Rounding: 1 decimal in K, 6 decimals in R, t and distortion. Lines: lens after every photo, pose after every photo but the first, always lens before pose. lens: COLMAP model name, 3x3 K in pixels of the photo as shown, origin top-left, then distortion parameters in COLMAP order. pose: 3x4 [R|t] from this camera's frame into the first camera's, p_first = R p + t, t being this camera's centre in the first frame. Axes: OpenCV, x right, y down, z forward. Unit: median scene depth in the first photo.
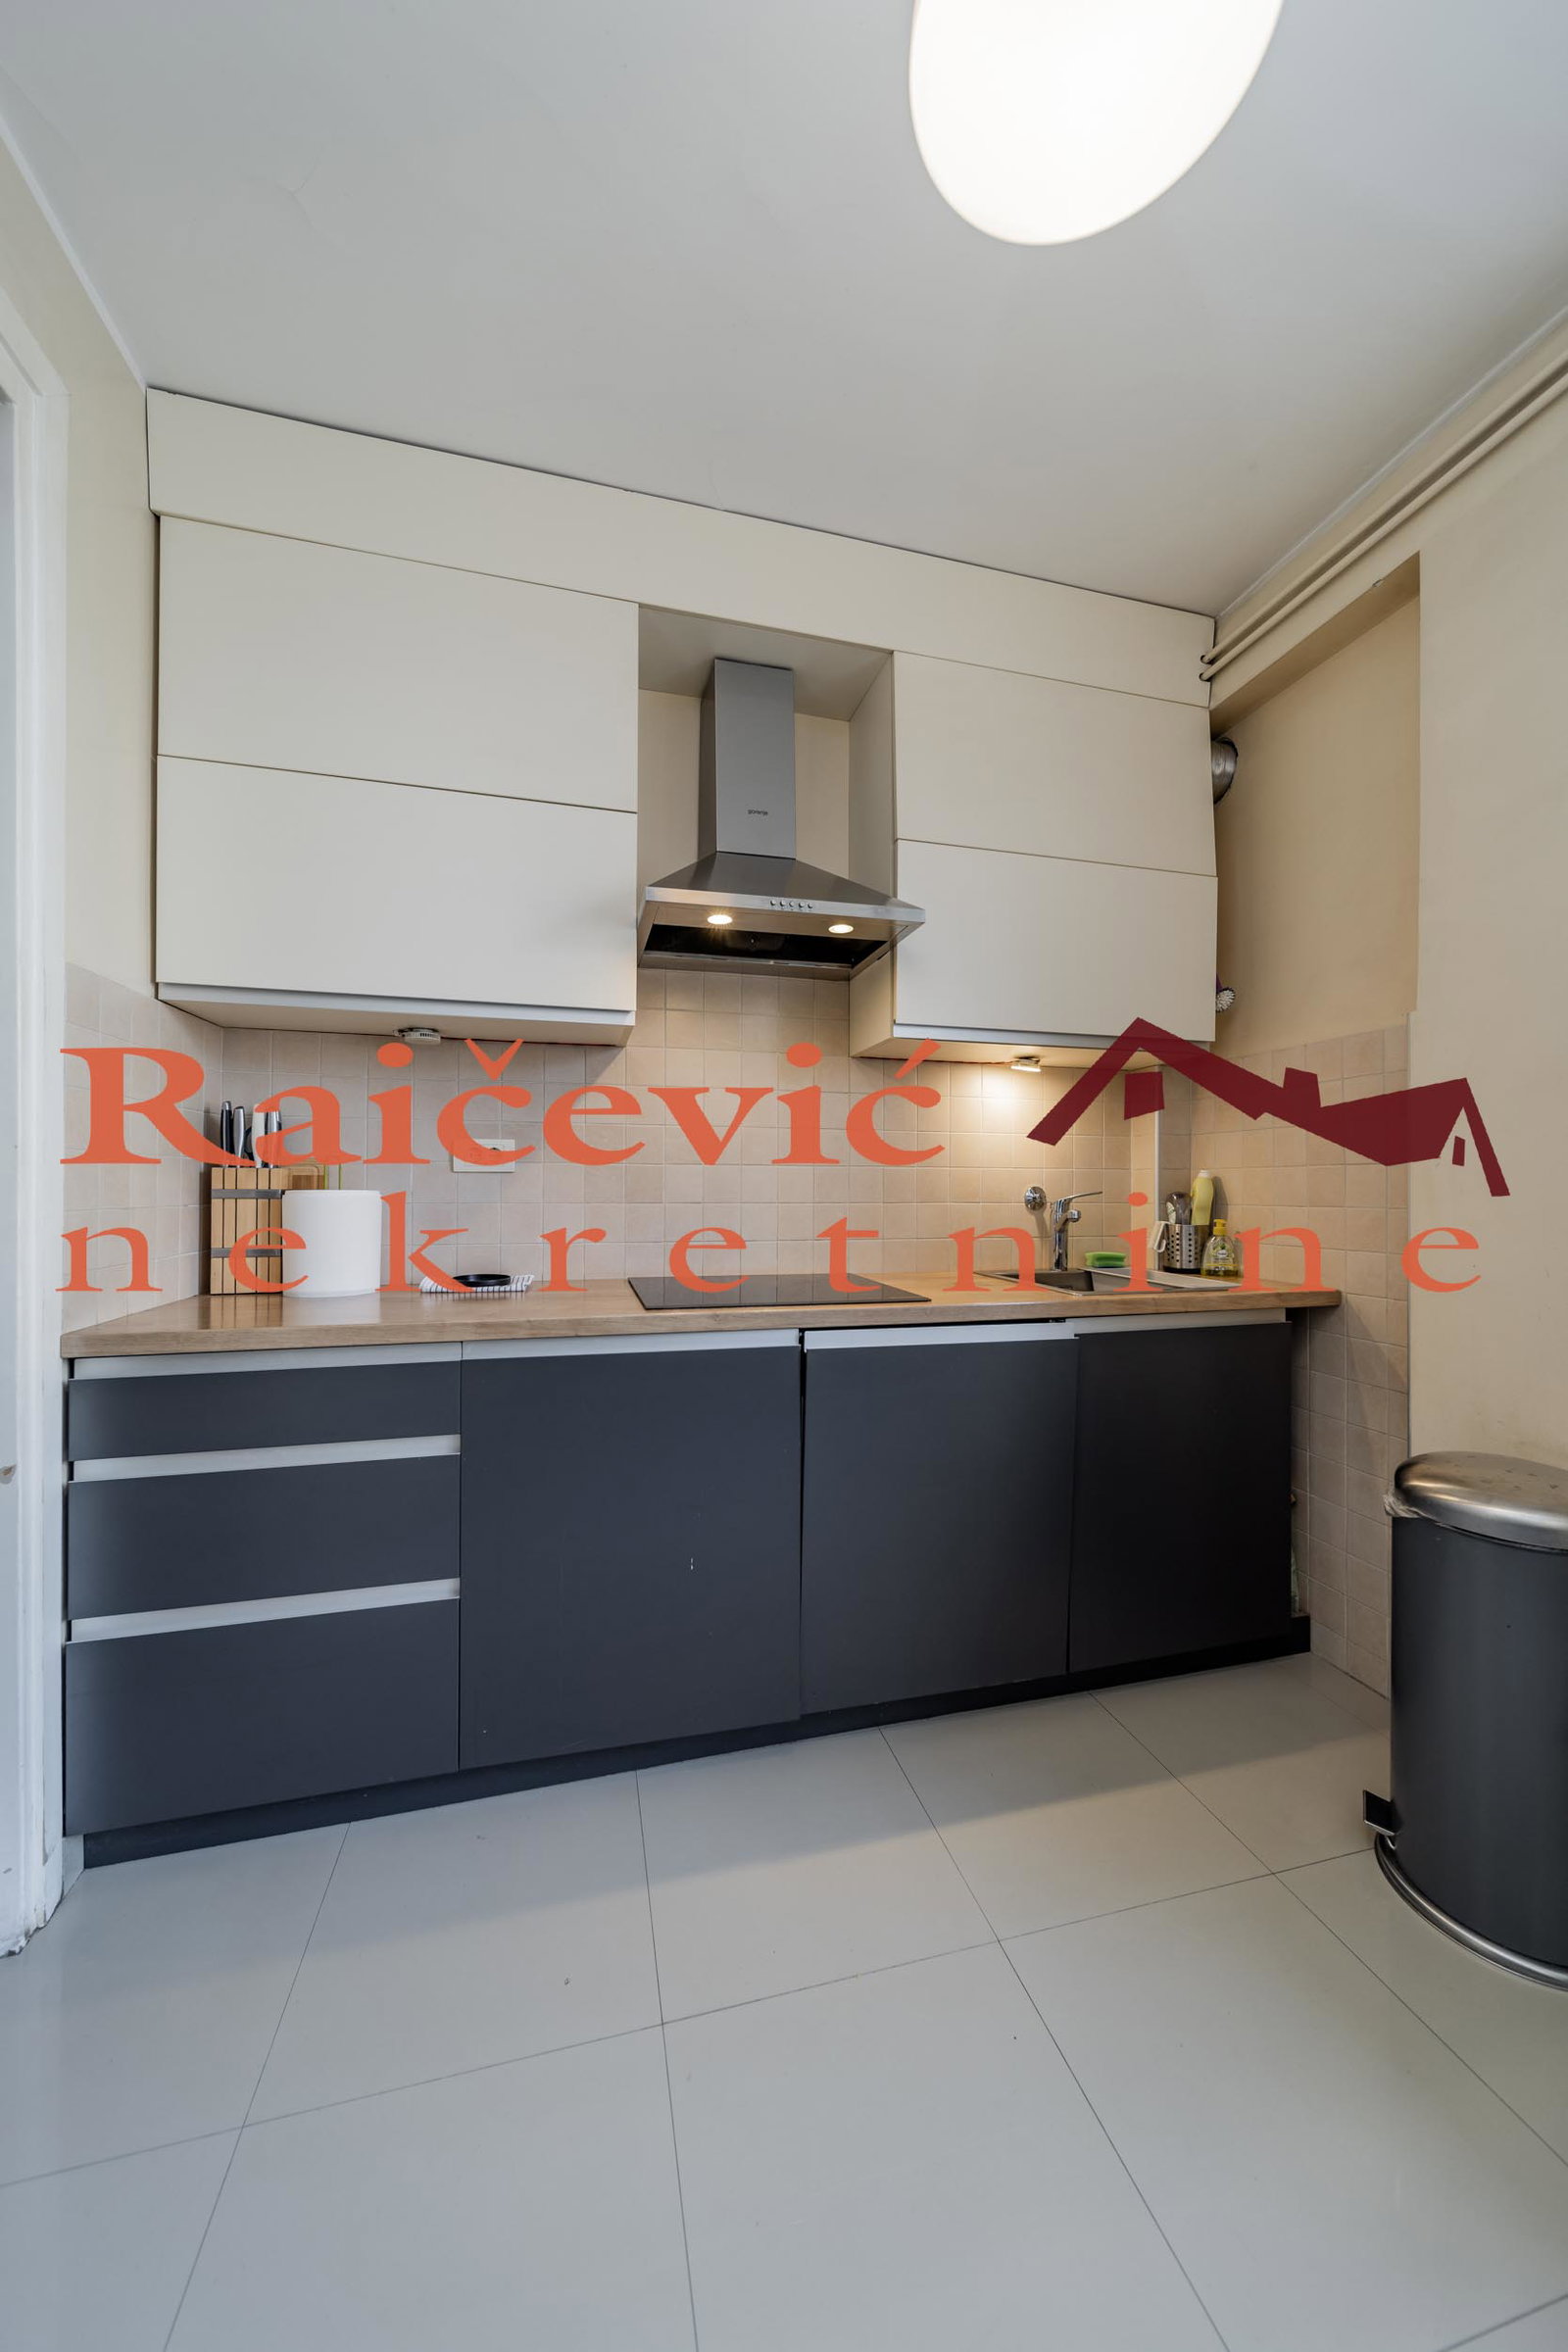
lens RADIAL K [[835.5, 0, 780.9], [0, 835.5, 1165.6], [0, 0, 1]] dist [0.000025, 0.000004]
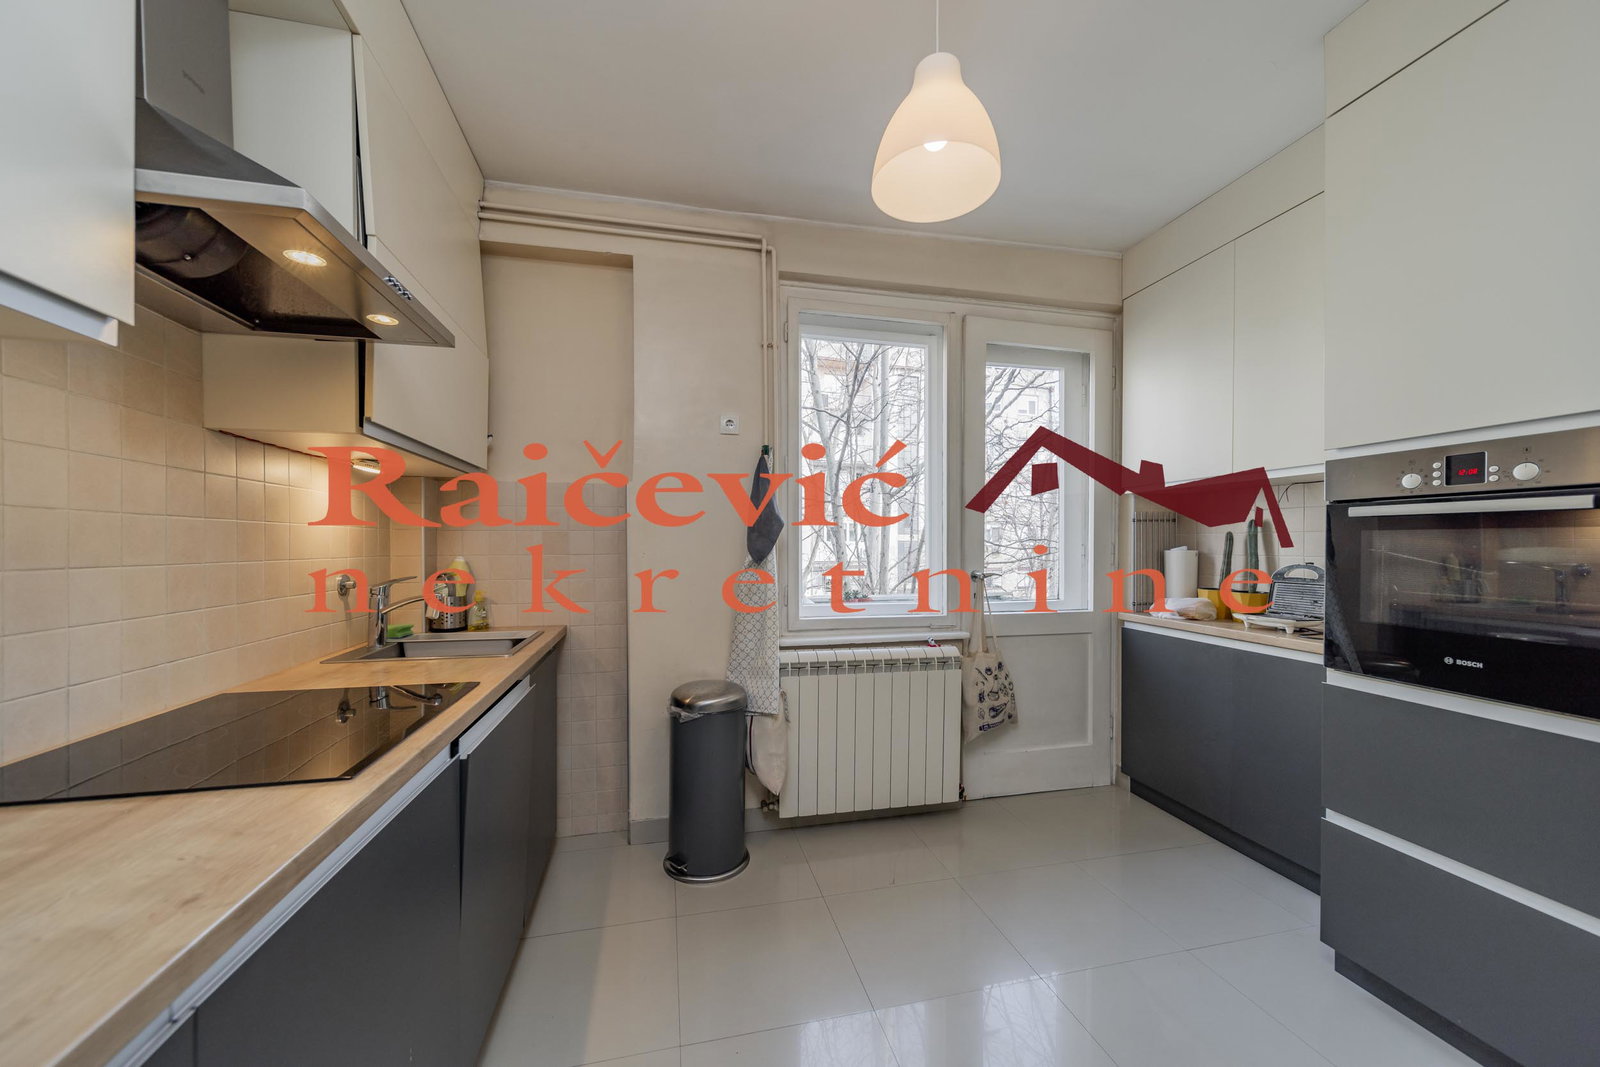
lens RADIAL K [[565.9, 0, 792.3], [0, 565.9, 536.9], [0, 0, 1]] dist [-0.010130, -0.000063]
pose [[0.050677, 0.013891, 0.998618, -0.434153], [-0.029940, 0.999475, -0.012384, -0.033809], [-0.998266, -0.029271, 0.051066, 0.397476]]
